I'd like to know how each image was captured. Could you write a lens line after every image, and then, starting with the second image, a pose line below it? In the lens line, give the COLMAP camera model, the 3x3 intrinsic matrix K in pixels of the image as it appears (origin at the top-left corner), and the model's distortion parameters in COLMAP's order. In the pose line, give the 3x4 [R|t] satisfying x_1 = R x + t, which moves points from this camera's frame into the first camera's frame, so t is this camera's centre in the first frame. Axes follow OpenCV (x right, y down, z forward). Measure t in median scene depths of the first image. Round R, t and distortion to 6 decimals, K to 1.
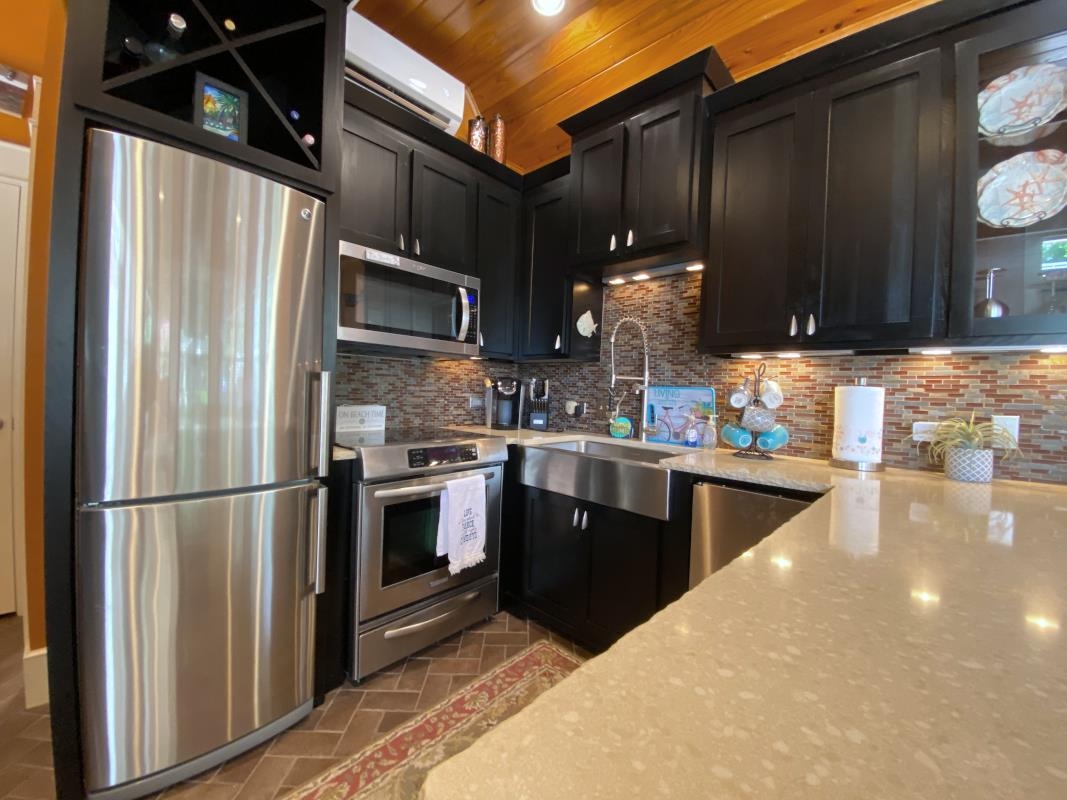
lens RADIAL K [[427.7, 0, 534.4], [0, 427.7, 395.6], [0, 0, 1]] dist [0.002787, -0.010332]
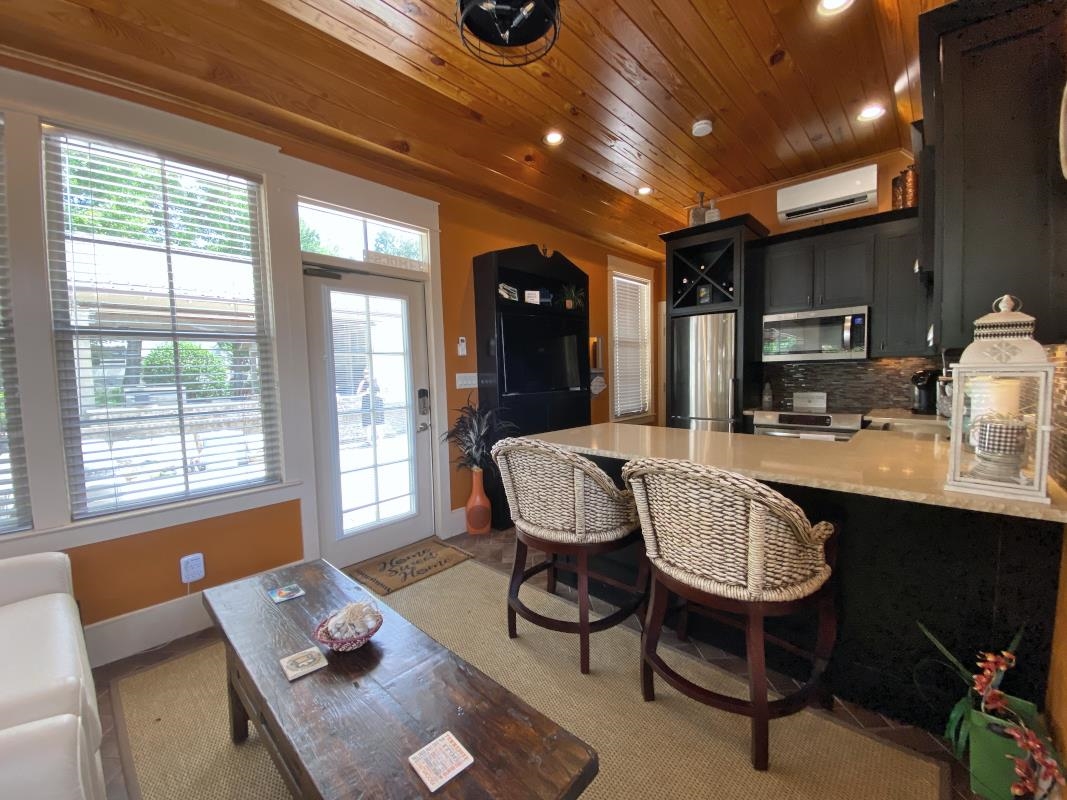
lens RADIAL K [[429.2, 0, 532.0], [0, 429.2, 403.9], [0, 0, 1]] dist [0.000487, -0.018582]
pose [[0.001259, 0.041029, -0.999157, 1.517793], [0.006671, 0.999135, 0.041037, -0.010694], [0.999977, -0.006717, 0.000984, -0.161706]]
